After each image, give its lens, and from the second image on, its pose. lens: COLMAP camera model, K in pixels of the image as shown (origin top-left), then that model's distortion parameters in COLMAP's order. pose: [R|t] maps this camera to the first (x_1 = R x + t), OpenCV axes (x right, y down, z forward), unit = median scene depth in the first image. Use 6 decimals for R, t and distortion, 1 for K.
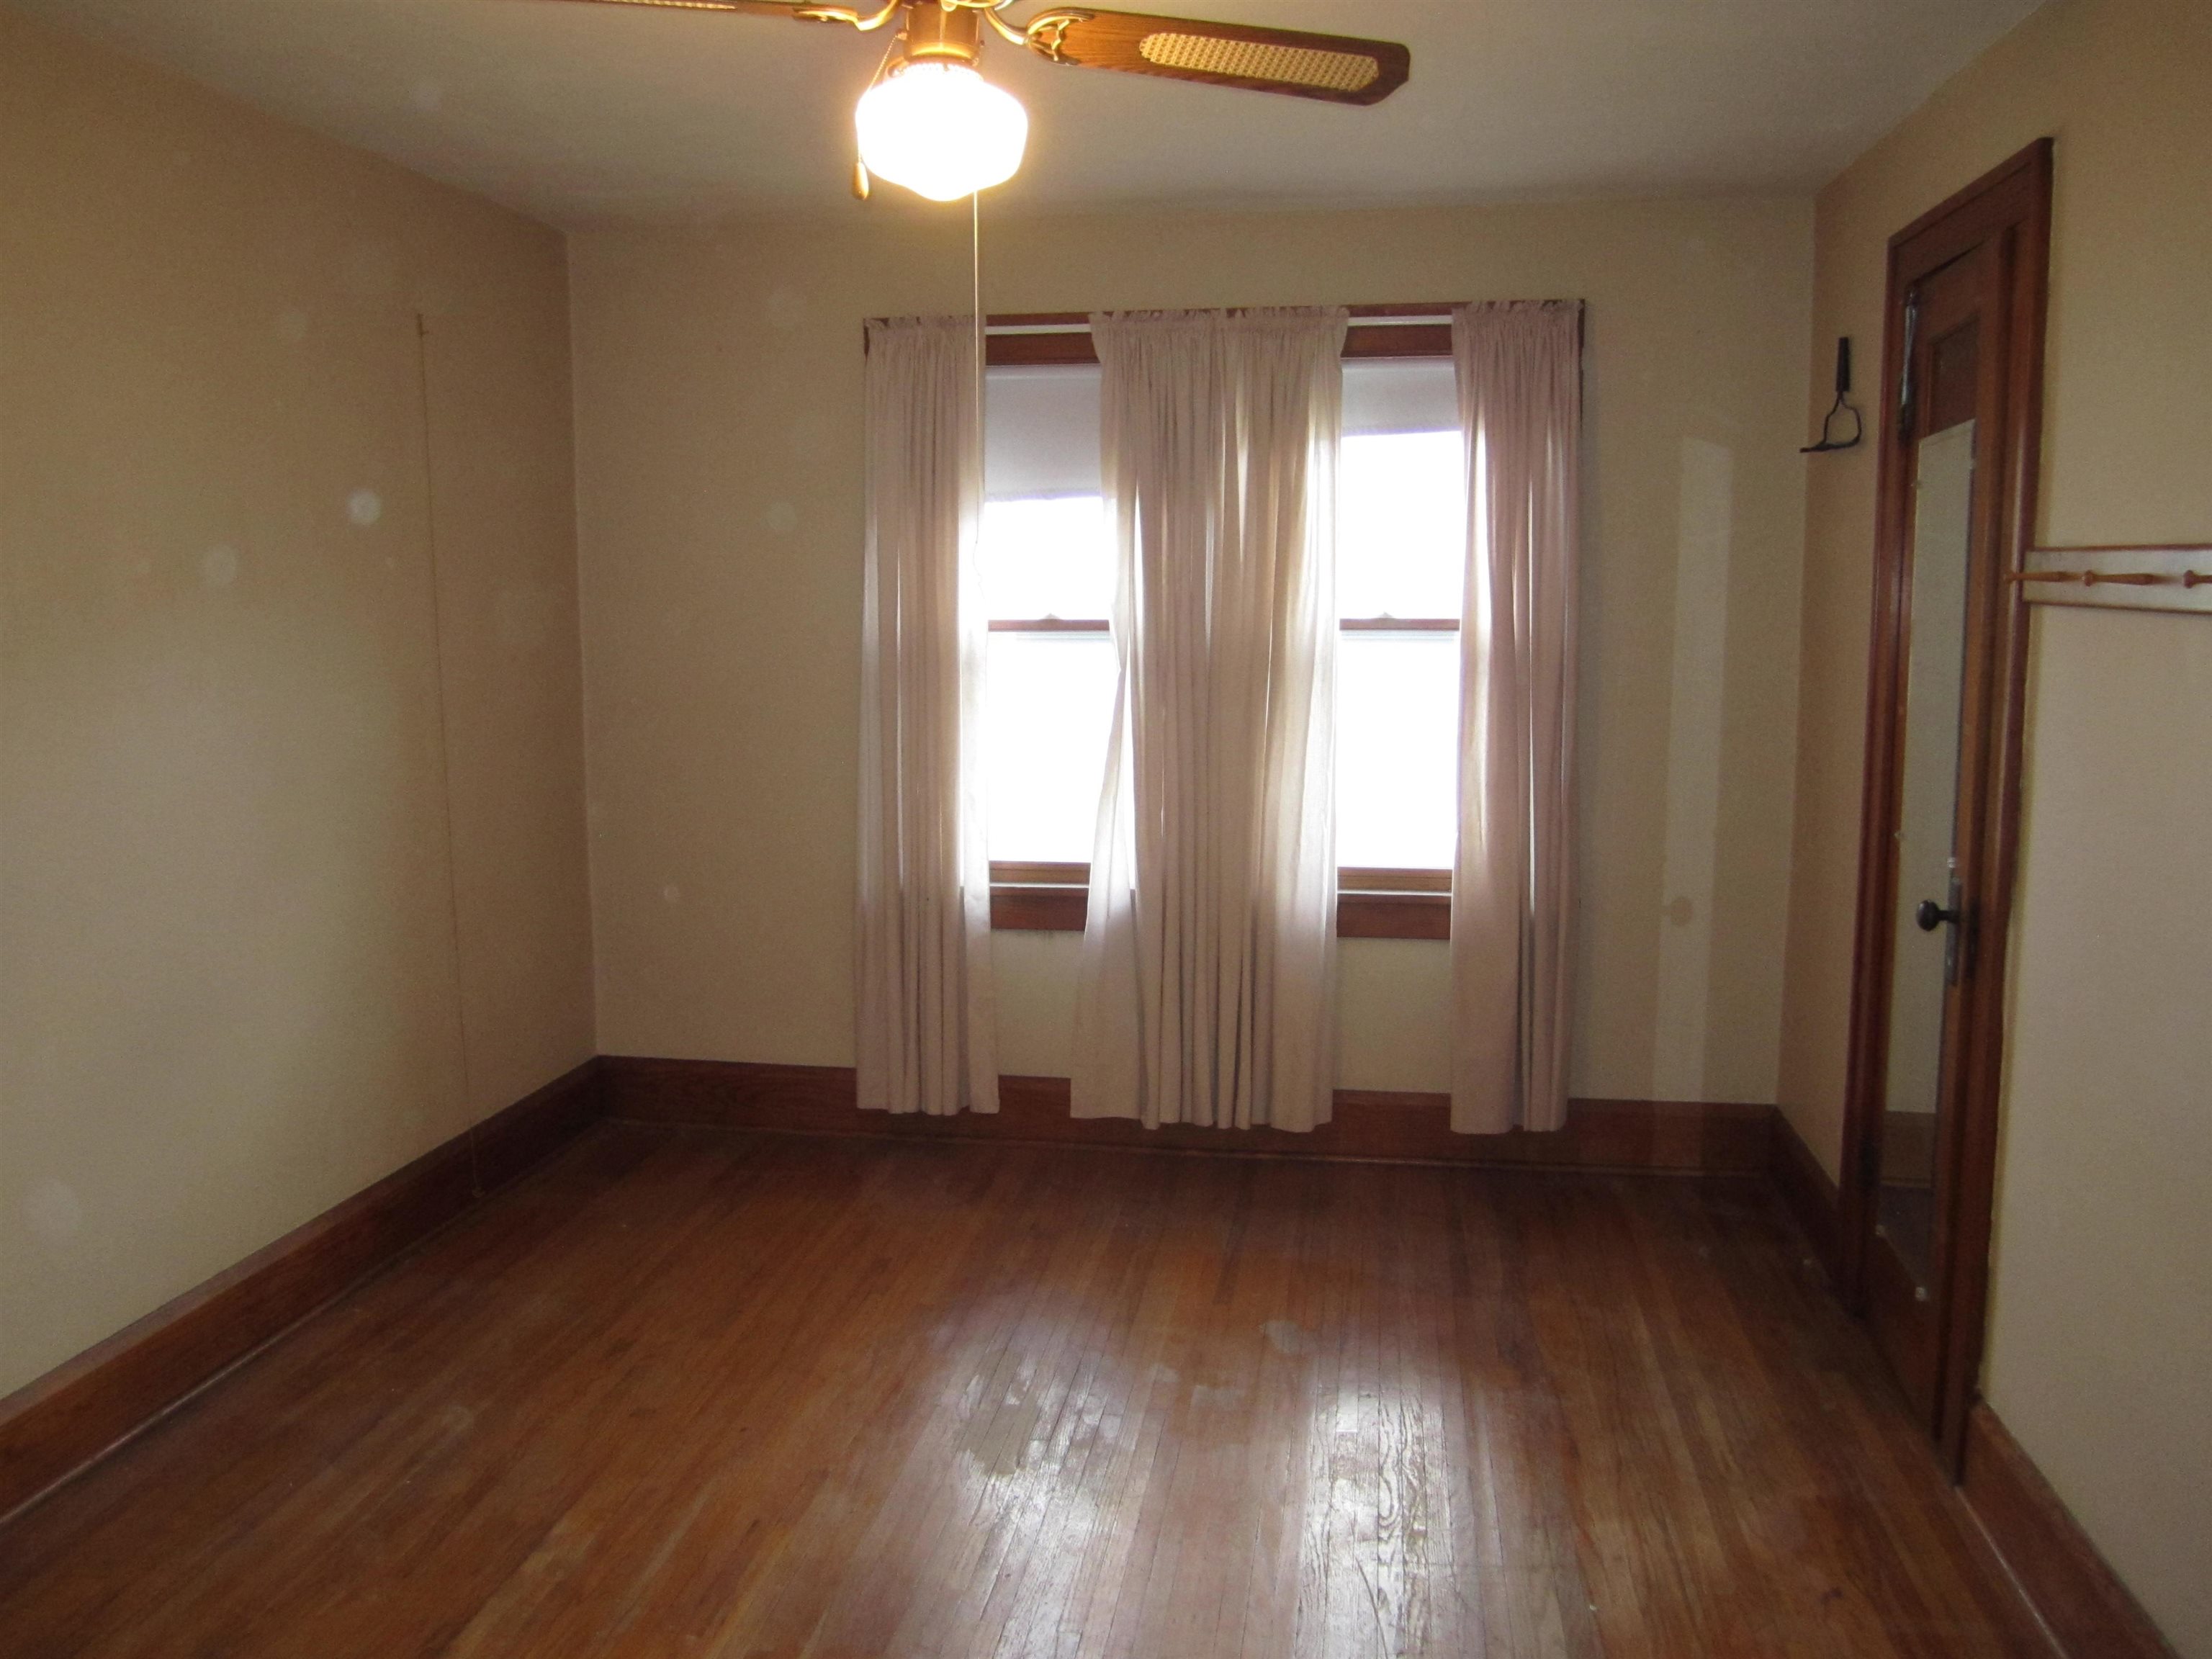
lens RADIAL K [[1850.8, 0, 1123.1], [0, 1850.8, 832.1], [0, 0, 1]] dist [-0.054781, 0.022220]
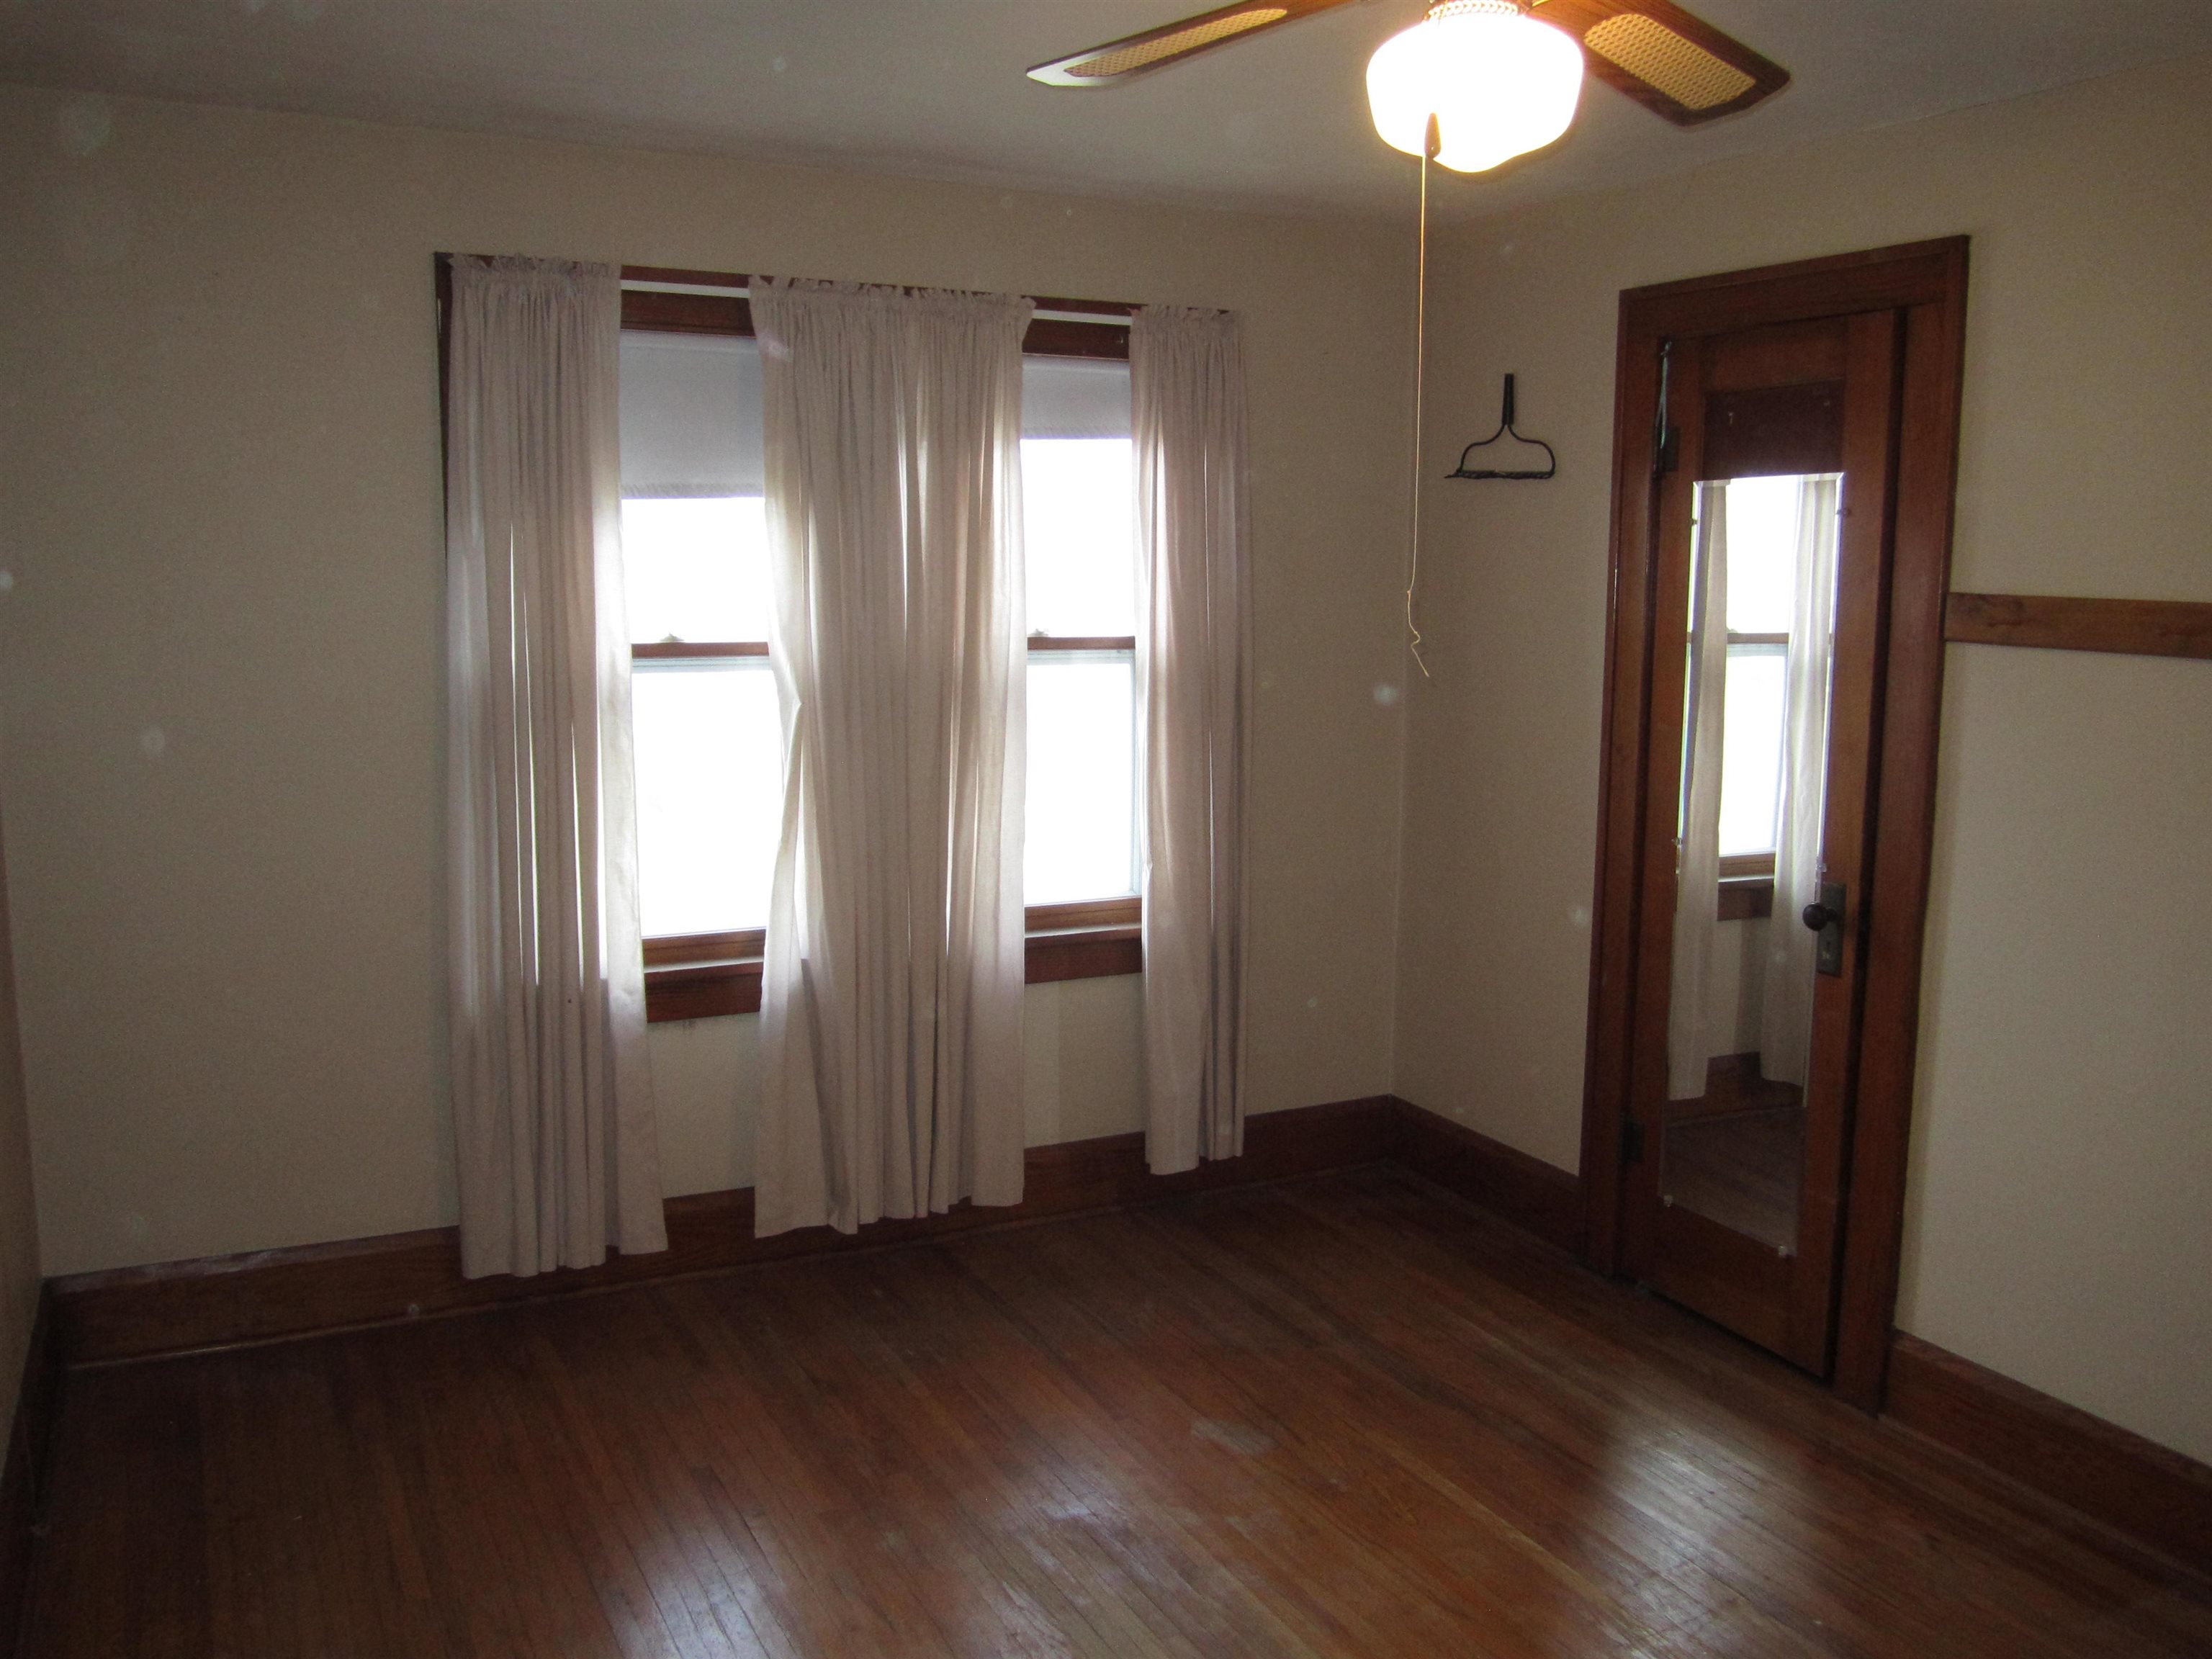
lens RADIAL K [[1850.8, 0, 1096.3], [0, 1850.8, 787.2], [0, 0, 1]] dist [-0.054781, 0.022220]
pose [[0.812941, -0.058282, 0.579423, -0.383736], [0.064166, 0.997886, 0.010348, -0.048365], [-0.578801, 0.028767, 0.814961, 0.233976]]
